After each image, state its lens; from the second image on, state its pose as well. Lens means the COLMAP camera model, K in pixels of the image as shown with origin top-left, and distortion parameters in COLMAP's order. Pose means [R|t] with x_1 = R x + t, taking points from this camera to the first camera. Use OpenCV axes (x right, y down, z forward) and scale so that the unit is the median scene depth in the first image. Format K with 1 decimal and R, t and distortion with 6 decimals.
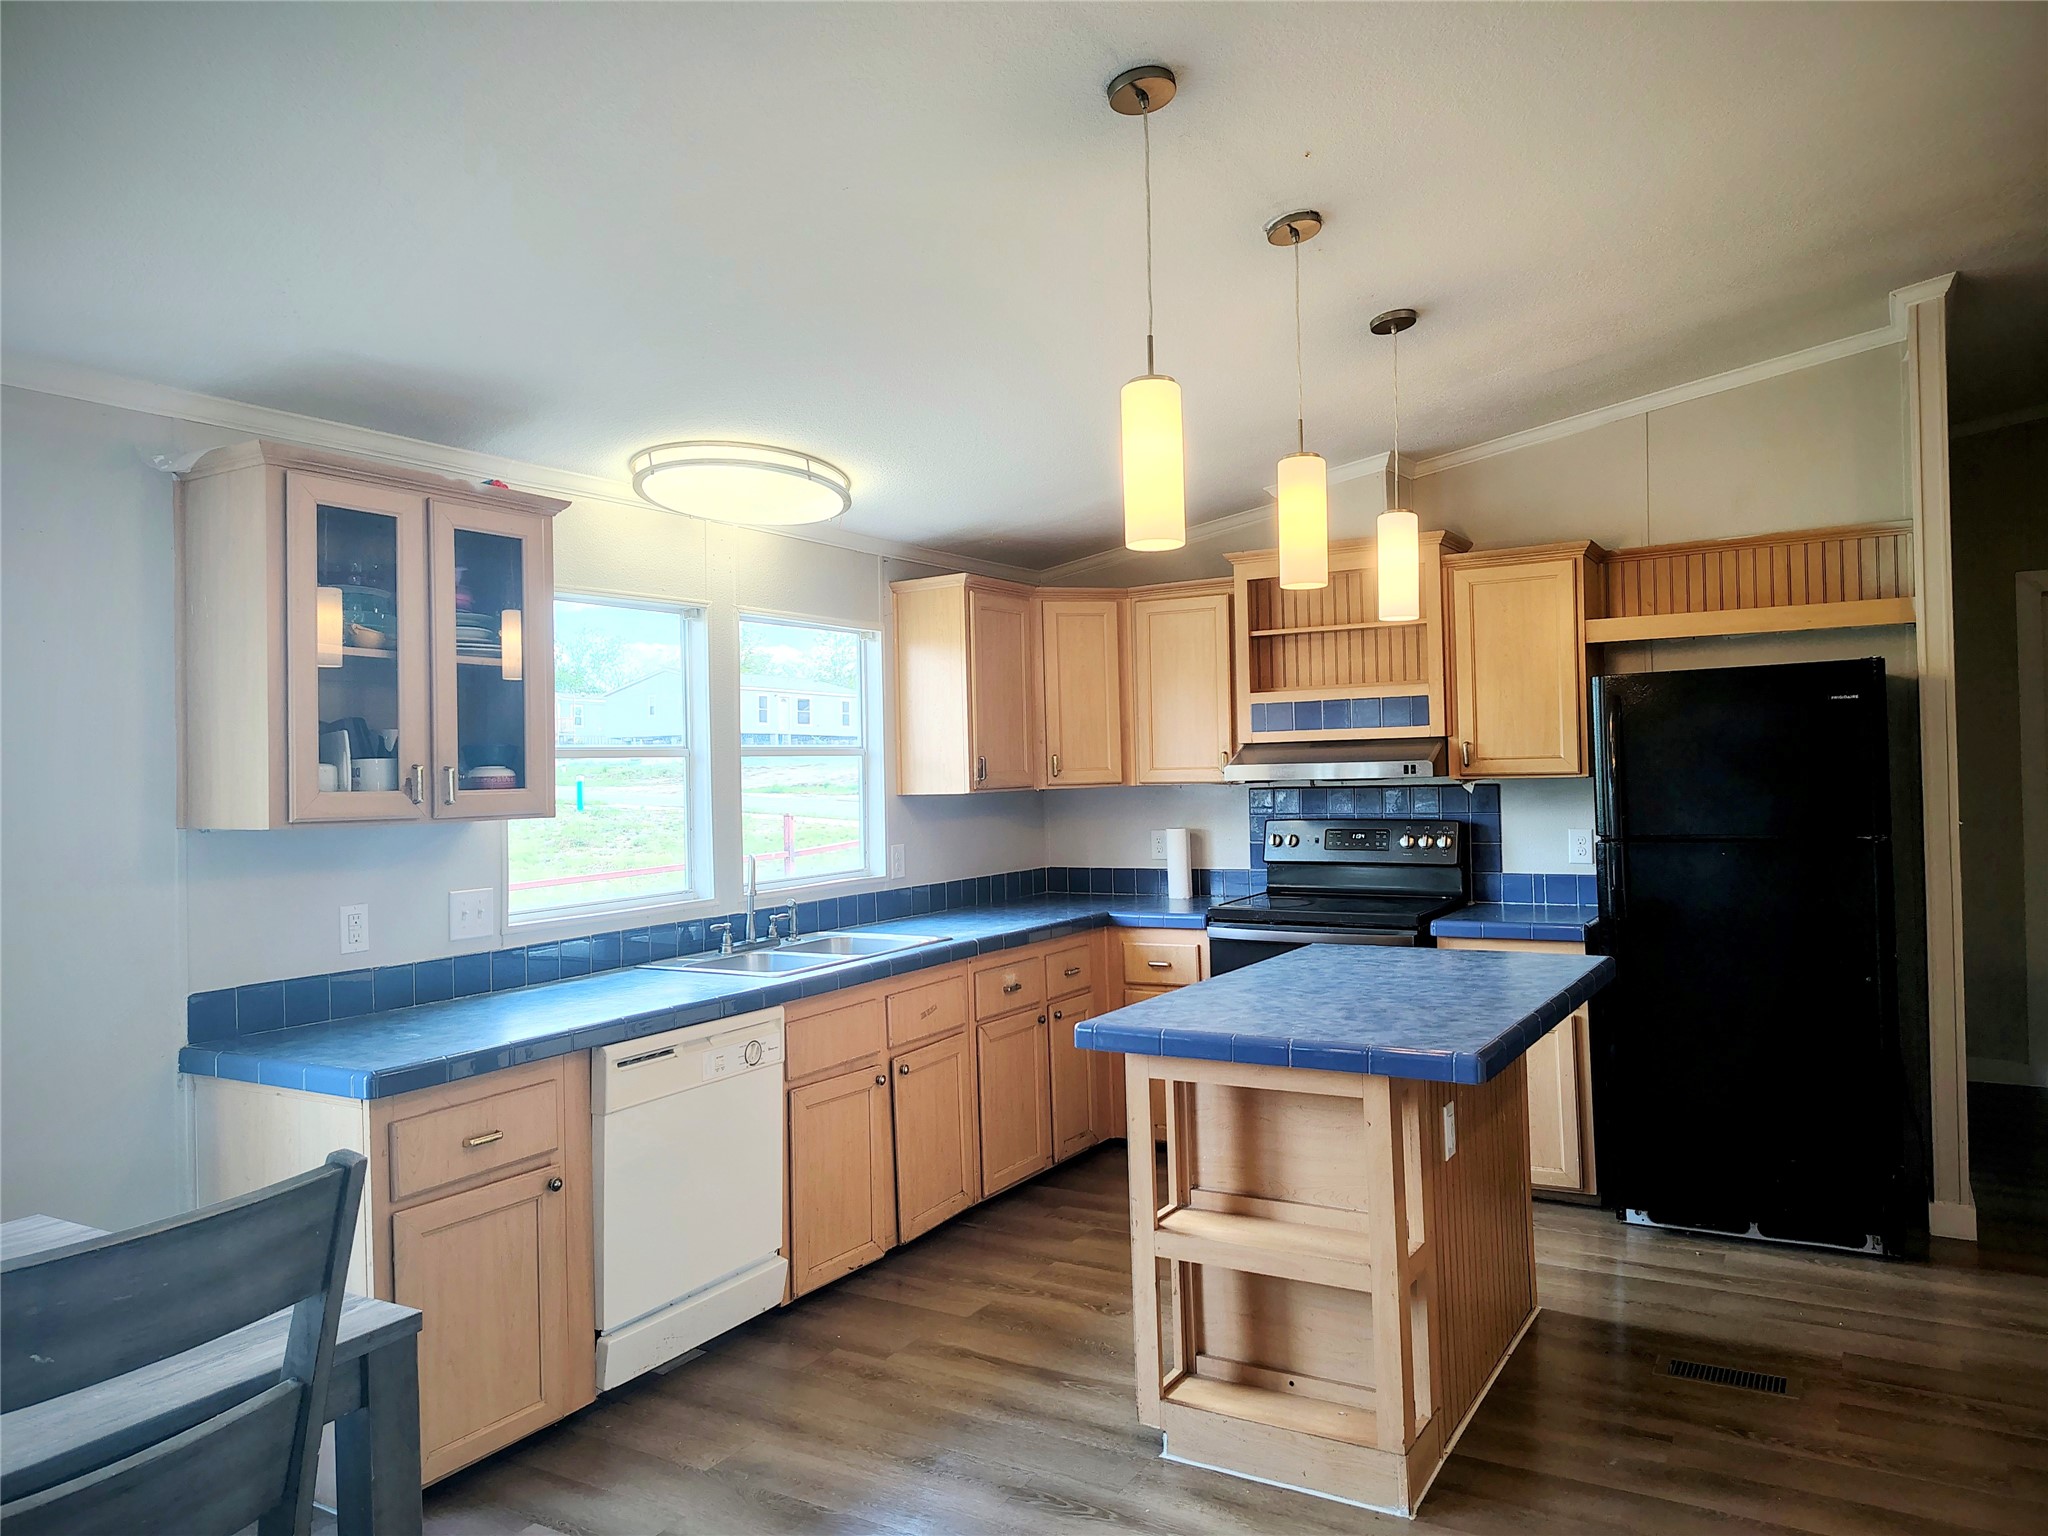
lens RADIAL K [[1423.9, 0, 1045.1], [0, 1423.9, 765.8], [0, 0, 1]] dist [0.058018, -0.072000]
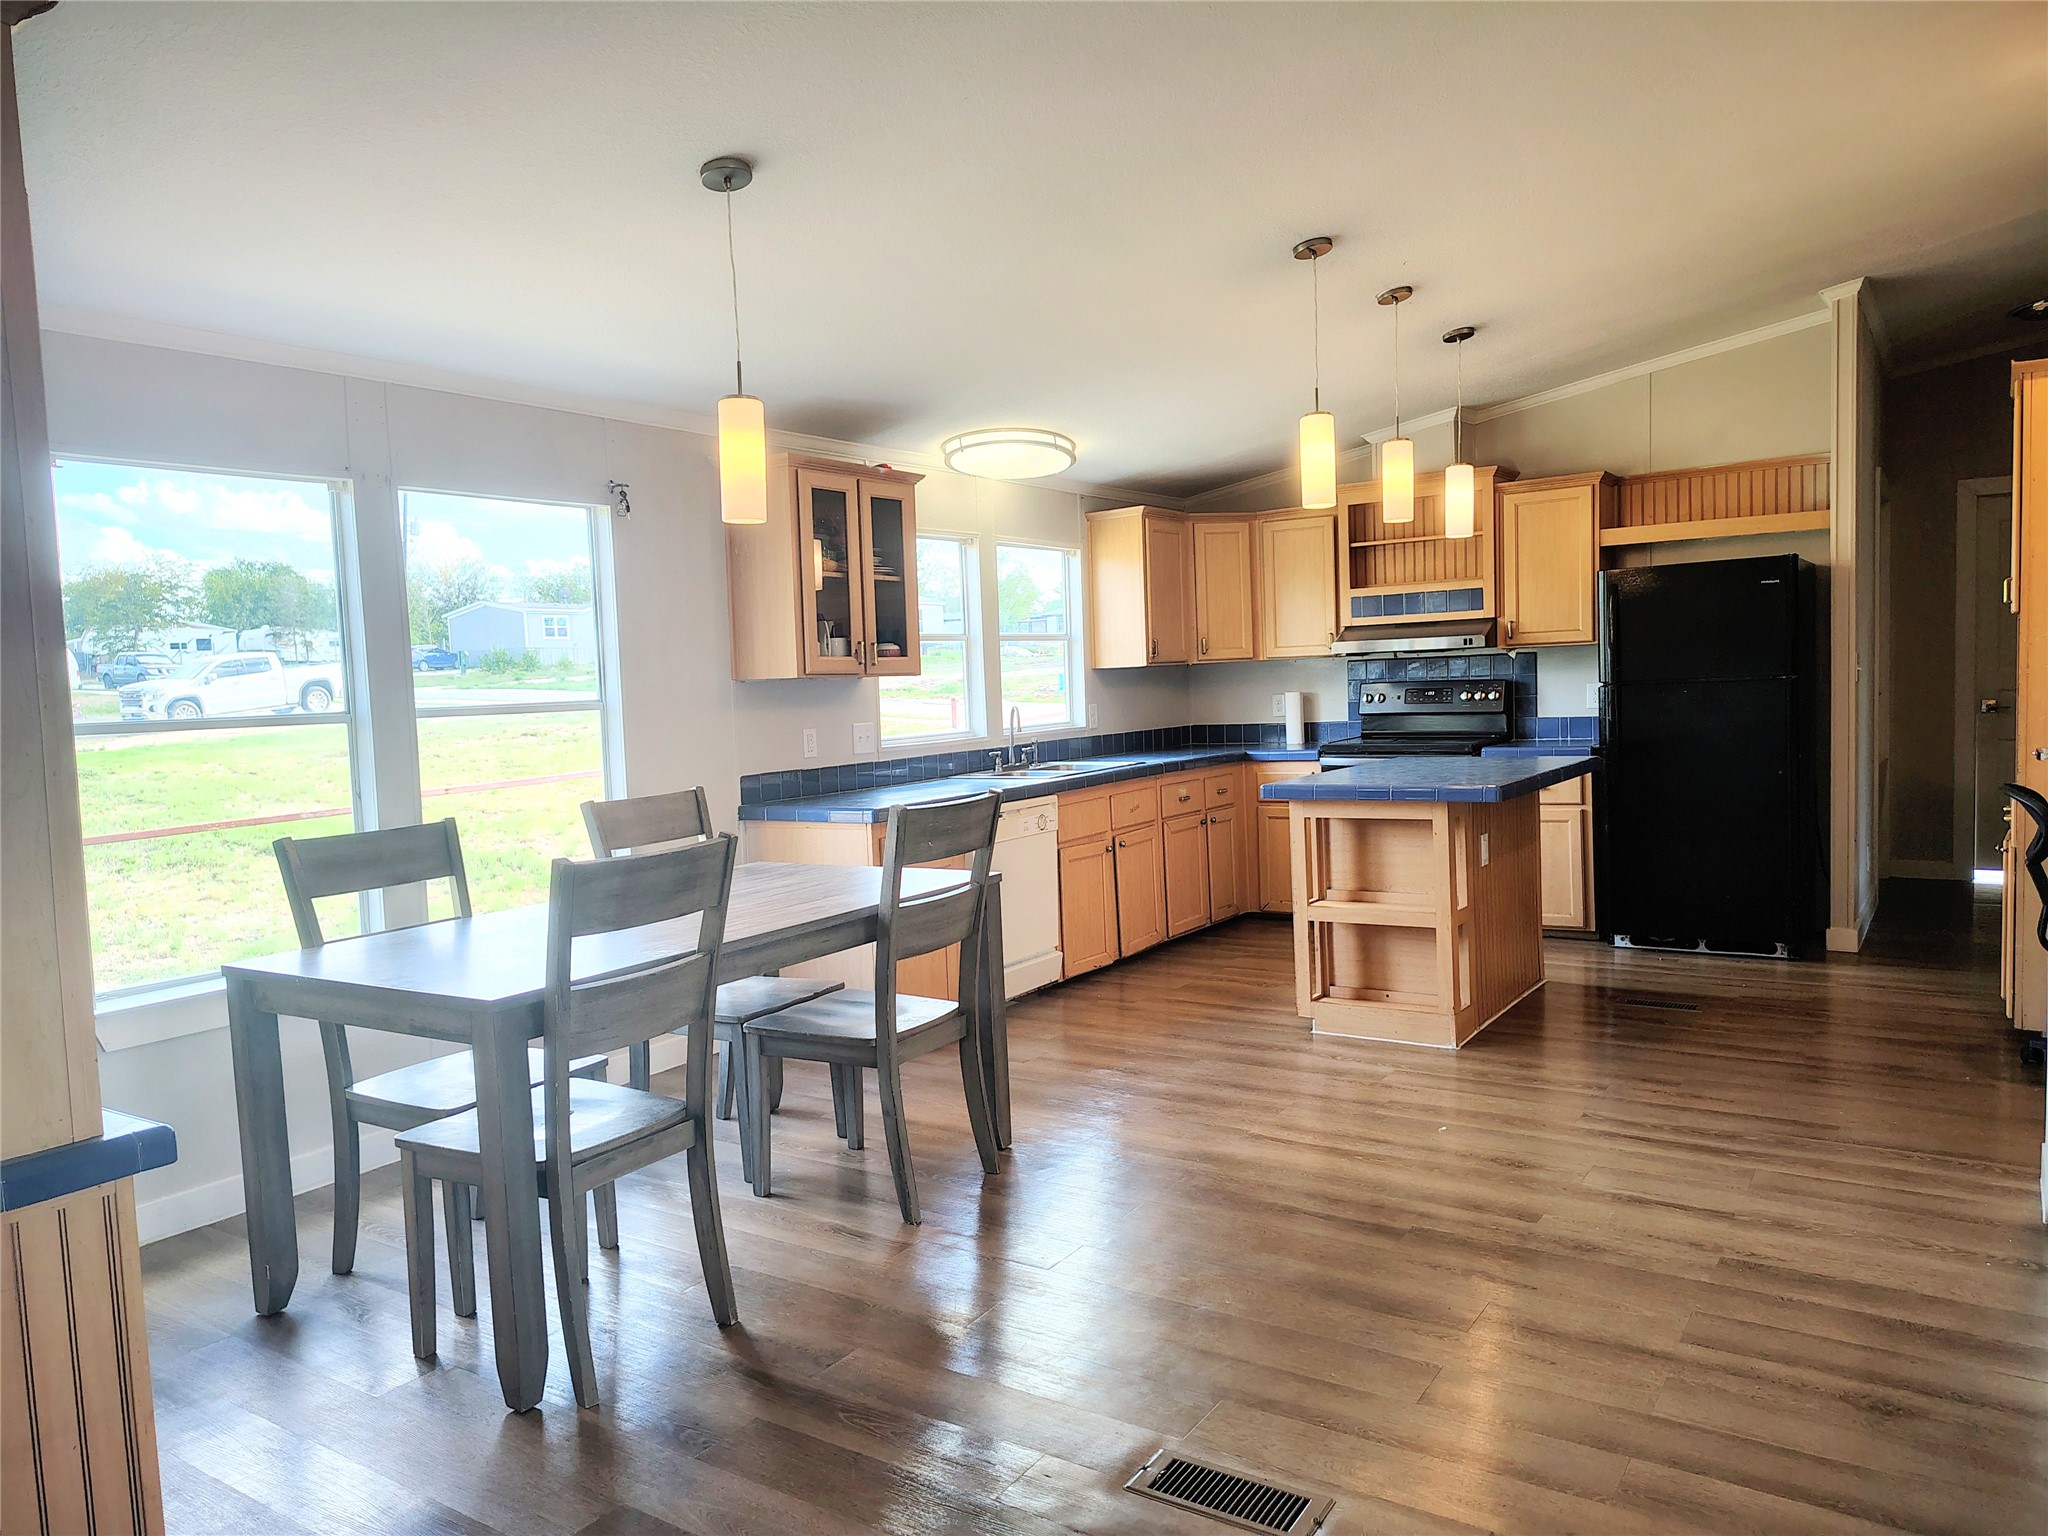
lens RADIAL K [[1430.6, 0, 1020.3], [0, 1430.6, 773.0], [0, 0, 1]] dist [0.047392, -0.055823]
pose [[0.998026, -0.011382, -0.061766, -0.114419], [0.015732, 0.997394, 0.070404, 0.029701], [0.060804, -0.071237, 0.995604, -0.515630]]
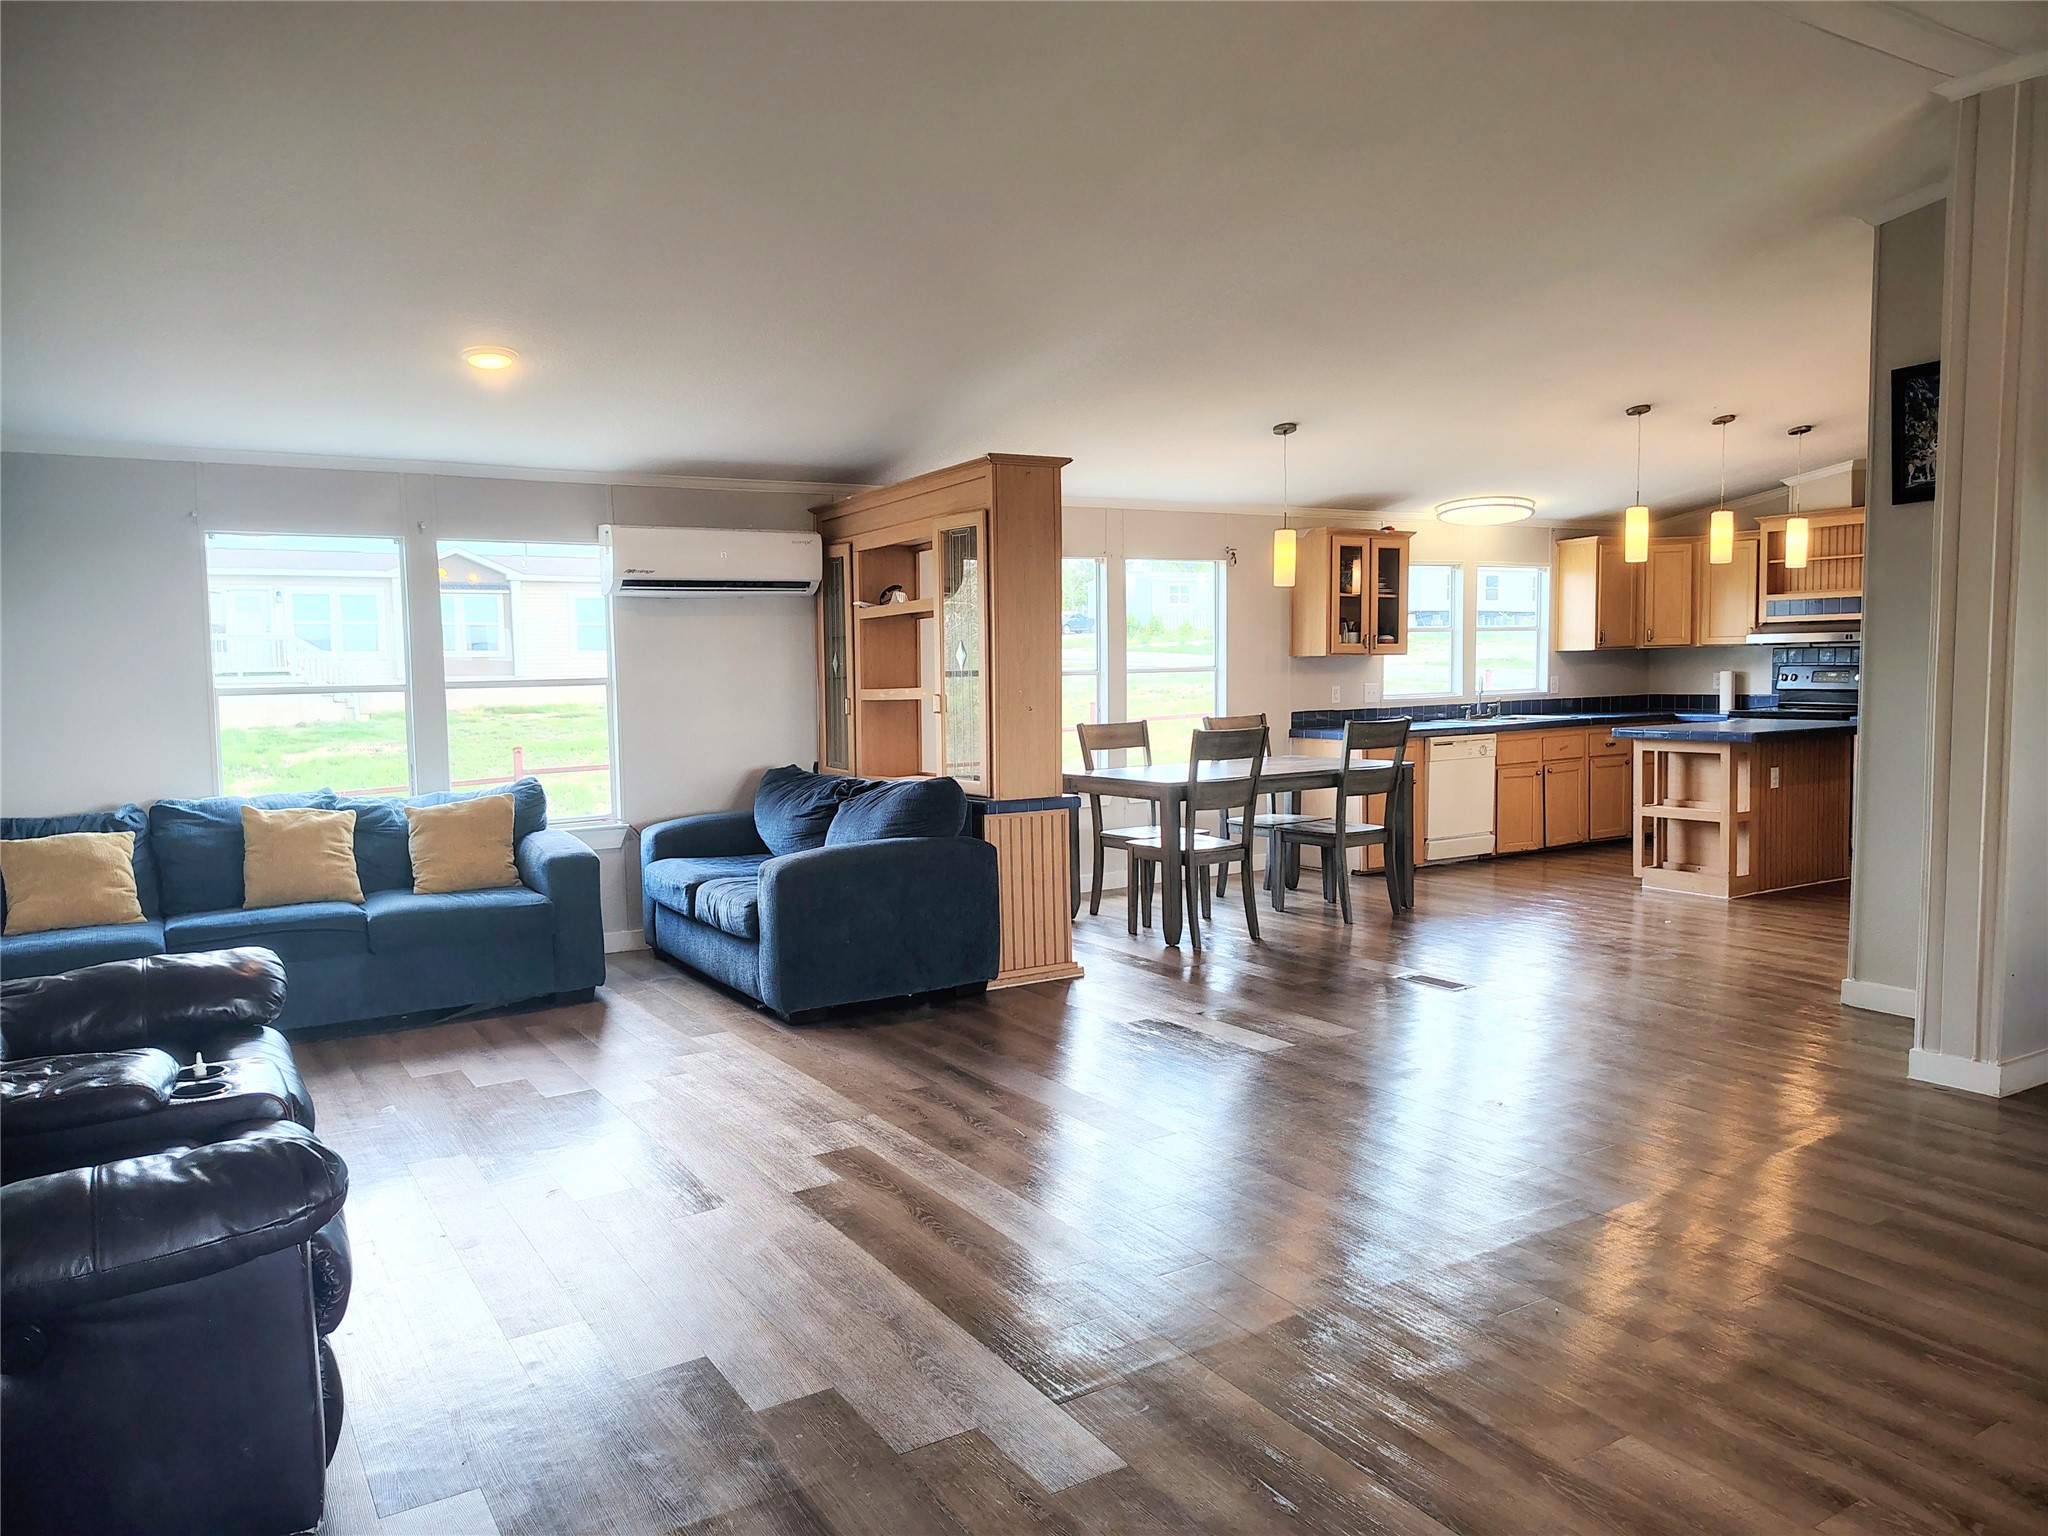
lens RADIAL K [[1429.7, 0, 984.1], [0, 1429.7, 770.3], [0, 0, 1]] dist [0.042426, -0.046505]
pose [[0.875844, 0.045014, -0.480490, 0.212098], [-0.001757, 0.995931, 0.090099, 0.009903], [0.482591, -0.078068, 0.872359, -1.431498]]
